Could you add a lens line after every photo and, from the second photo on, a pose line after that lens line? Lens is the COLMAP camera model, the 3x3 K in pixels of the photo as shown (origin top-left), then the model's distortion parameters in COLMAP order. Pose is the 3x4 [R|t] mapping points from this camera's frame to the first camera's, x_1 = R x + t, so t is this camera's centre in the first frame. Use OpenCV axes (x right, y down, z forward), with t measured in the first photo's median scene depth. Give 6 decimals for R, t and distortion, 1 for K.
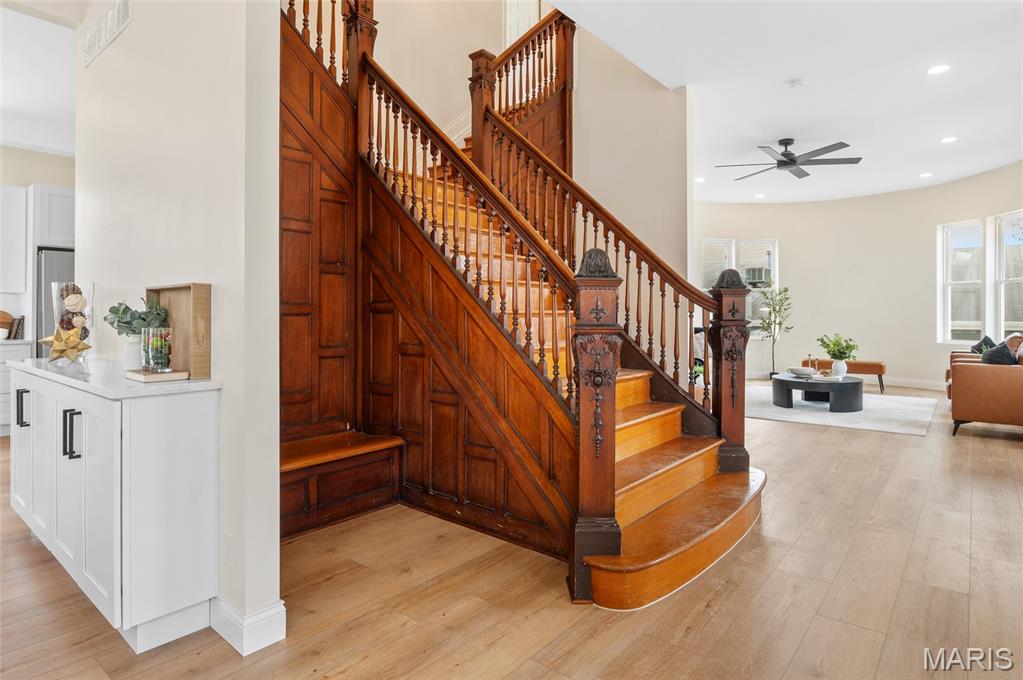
lens RADIAL K [[558.7, 0, 509.1], [0, 558.7, 329.7], [0, 0, 1]] dist [-0.004973, -0.000045]
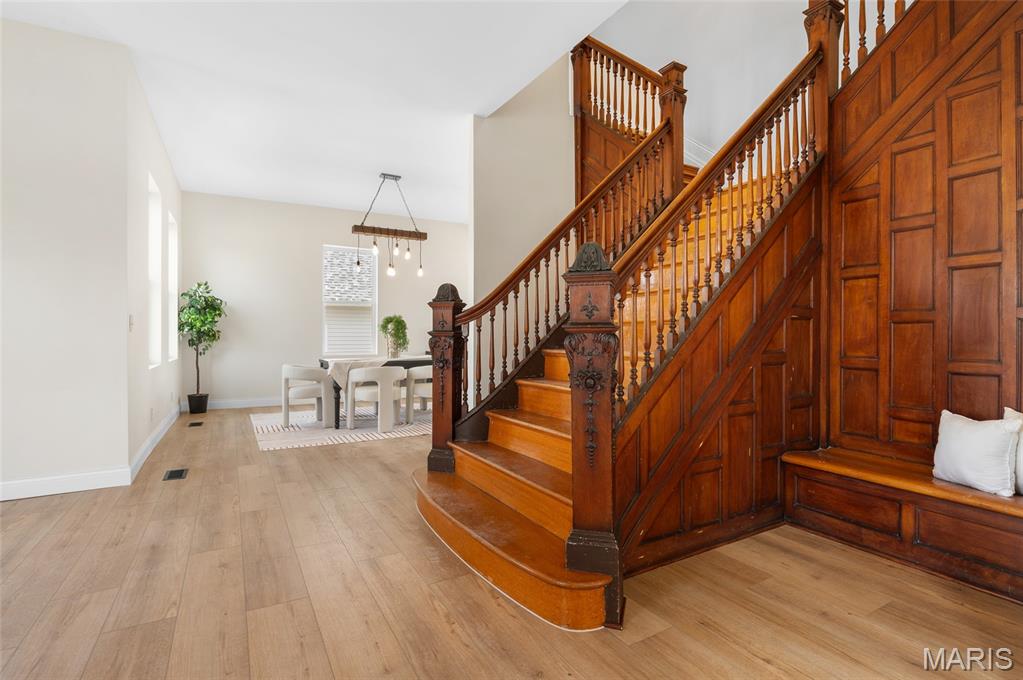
lens RADIAL K [[490.9, 0, 515.5], [0, 490.9, 339.3], [0, 0, 1]] dist [0.001981, 0.000138]
pose [[-0.345181, -0.010867, -0.938473, 1.021733], [-0.017985, 0.999826, -0.004963, 0.006479], [0.938364, 0.015165, -0.345317, 1.197721]]
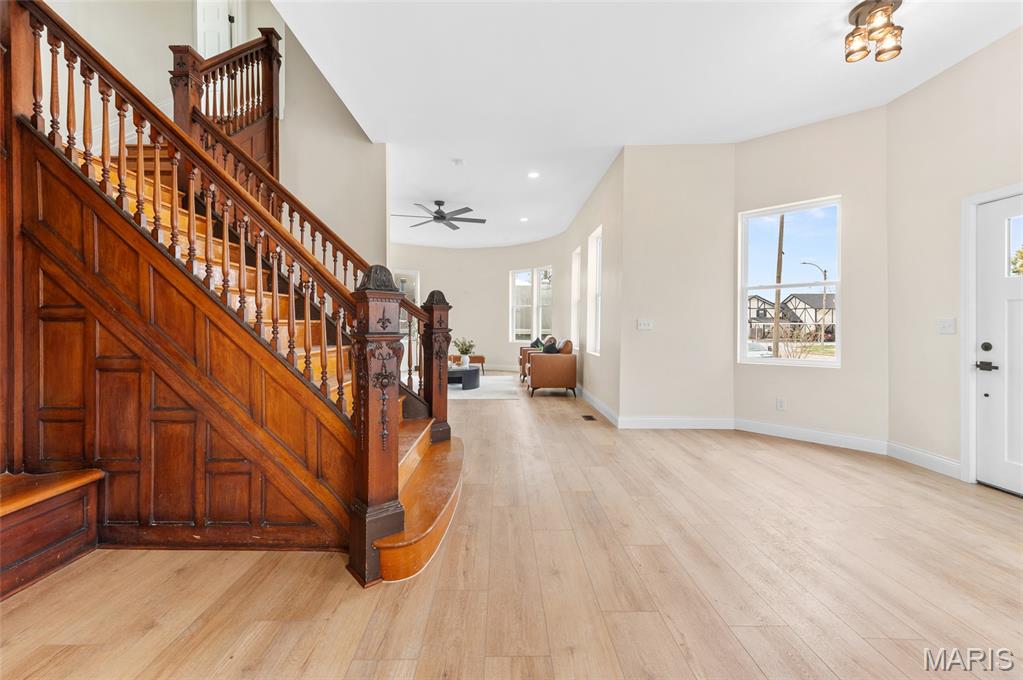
lens RADIAL K [[424.1, 0, 505.5], [0, 424.1, 337.7], [0, 0, 1]] dist [0.002988, 0.000837]
pose [[0.773325, -0.016352, 0.633799, -0.128652], [0.013928, 0.999864, 0.008802, -0.001990], [-0.633857, 0.002021, 0.773448, 0.121868]]
